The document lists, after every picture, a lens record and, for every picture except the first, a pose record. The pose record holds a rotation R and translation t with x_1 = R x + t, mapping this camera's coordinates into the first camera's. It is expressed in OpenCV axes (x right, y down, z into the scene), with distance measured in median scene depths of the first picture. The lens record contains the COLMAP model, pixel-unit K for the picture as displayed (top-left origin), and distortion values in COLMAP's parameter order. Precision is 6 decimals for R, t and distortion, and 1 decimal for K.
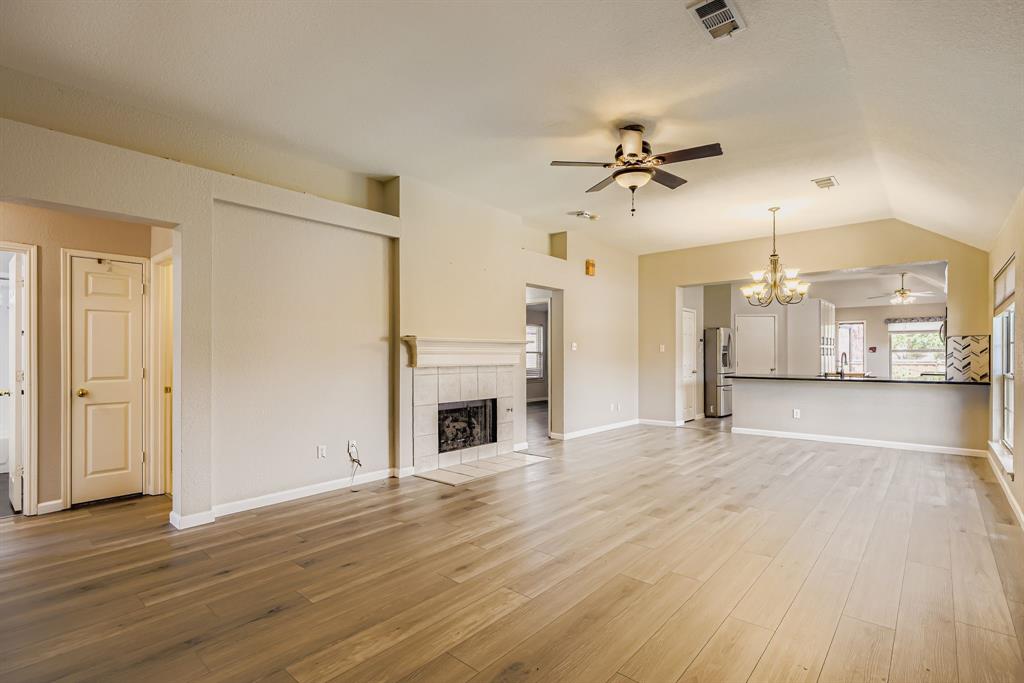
lens RADIAL K [[502.5, 0, 515.7], [0, 502.5, 351.7], [0, 0, 1]] dist [-0.006309, -0.000186]
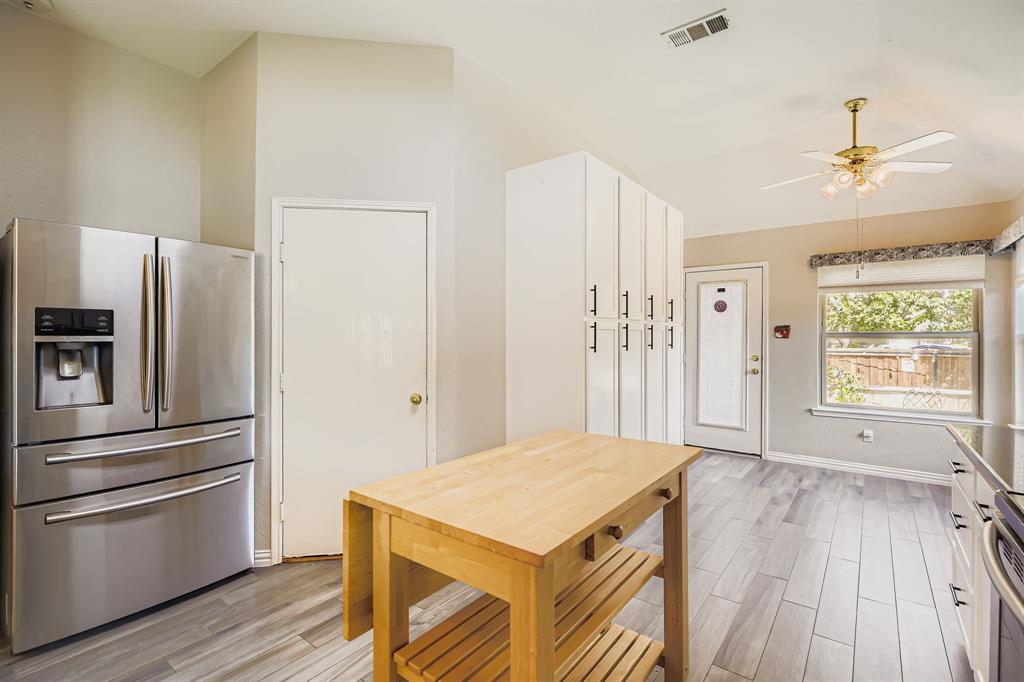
lens RADIAL K [[471.8, 0, 518.2], [0, 471.8, 335.2], [0, 0, 1]] dist [0.000512, -0.000350]
pose [[0.998417, -0.000794, 0.056237, 0.925697], [0.000847, 0.999999, -0.000923, -0.001743], [-0.056237, 0.000969, 0.998417, 1.218059]]
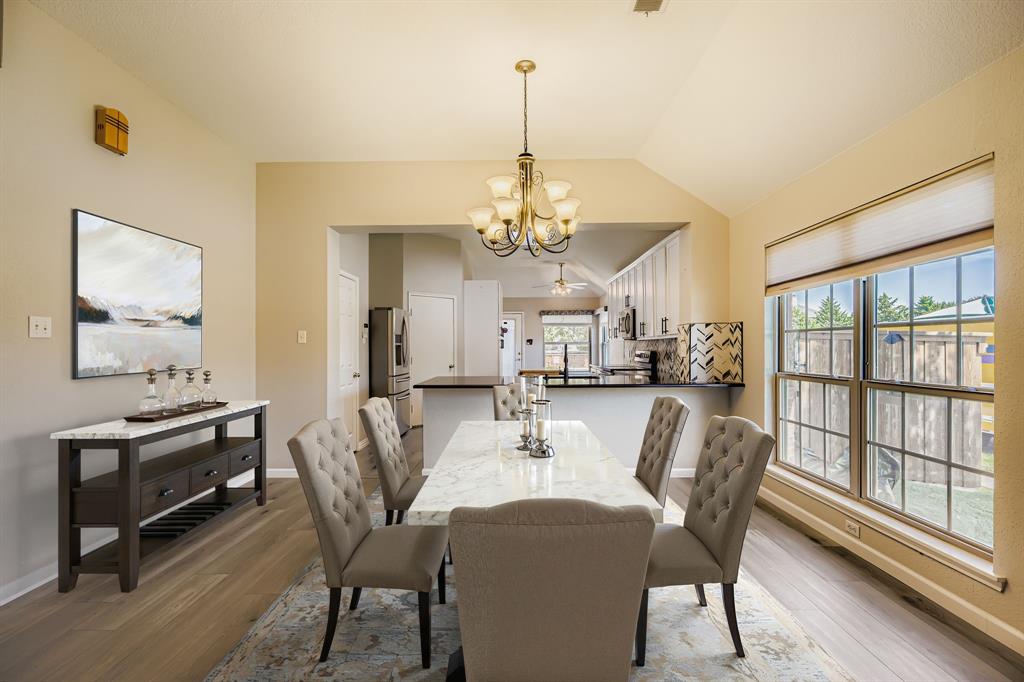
lens RADIAL K [[502.5, 0, 516.3], [0, 502.5, 344.1], [0, 0, 1]] dist [-0.006309, -0.000186]
pose [[0.778922, 0.001580, 0.627119, 0.151625], [-0.001567, 0.999999, -0.000574, 0.001593], [-0.627119, -0.000536, 0.778923, 0.495534]]
